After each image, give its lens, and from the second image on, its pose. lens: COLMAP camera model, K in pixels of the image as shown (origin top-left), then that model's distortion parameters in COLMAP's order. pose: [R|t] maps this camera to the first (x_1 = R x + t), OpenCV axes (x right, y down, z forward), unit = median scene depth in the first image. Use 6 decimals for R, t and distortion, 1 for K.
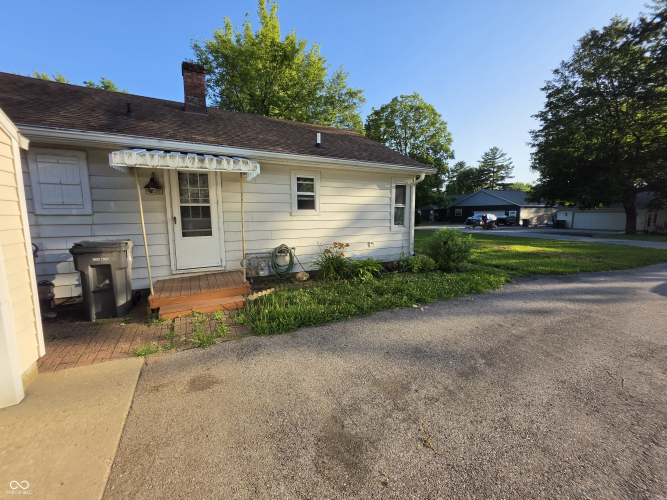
lens RADIAL K [[270.6, 0, 333.4], [0, 270.6, 253.4], [0, 0, 1]] dist [0.000767, 0.000886]
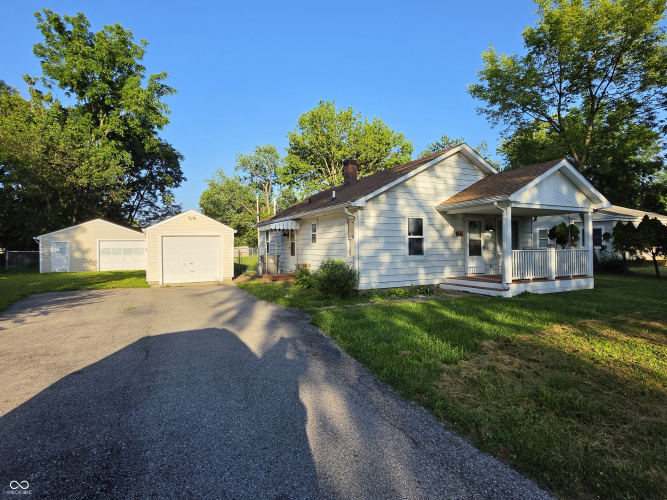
lens RADIAL K [[361.2, 0, 336.0], [0, 361.2, 249.0], [0, 0, 1]] dist [-0.002041, 0.002698]
pose [[-0.003757, 0.019206, -0.999808, 2.108352], [-0.112107, 0.993505, 0.019506, -0.187073], [0.993689, 0.112159, -0.001579, 1.155282]]
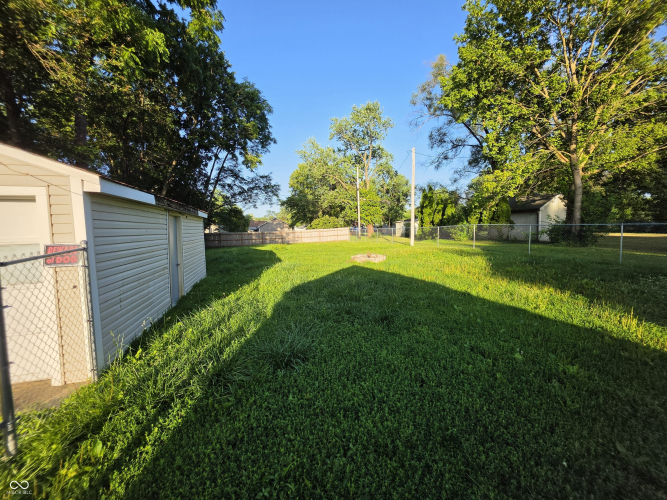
lens RADIAL K [[270.6, 0, 331.4], [0, 270.6, 245.2], [0, 0, 1]] dist [0.000767, 0.000886]
pose [[-0.197231, 0.077087, -0.977322, -1.472791], [-0.102610, 0.989805, 0.098779, 0.019851], [0.974972, 0.119765, -0.187310, -0.342352]]
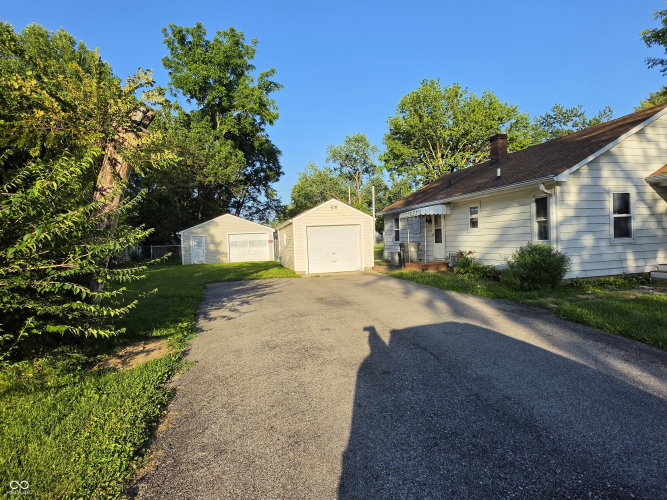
lens RADIAL K [[361.2, 0, 333.6], [0, 361.2, 249.4], [0, 0, 1]] dist [-0.002041, 0.002698]
pose [[-0.217511, 0.050725, -0.974739, 2.026202], [-0.078682, 0.994487, 0.069311, -0.123158], [0.972881, 0.091771, -0.212321, 0.693248]]
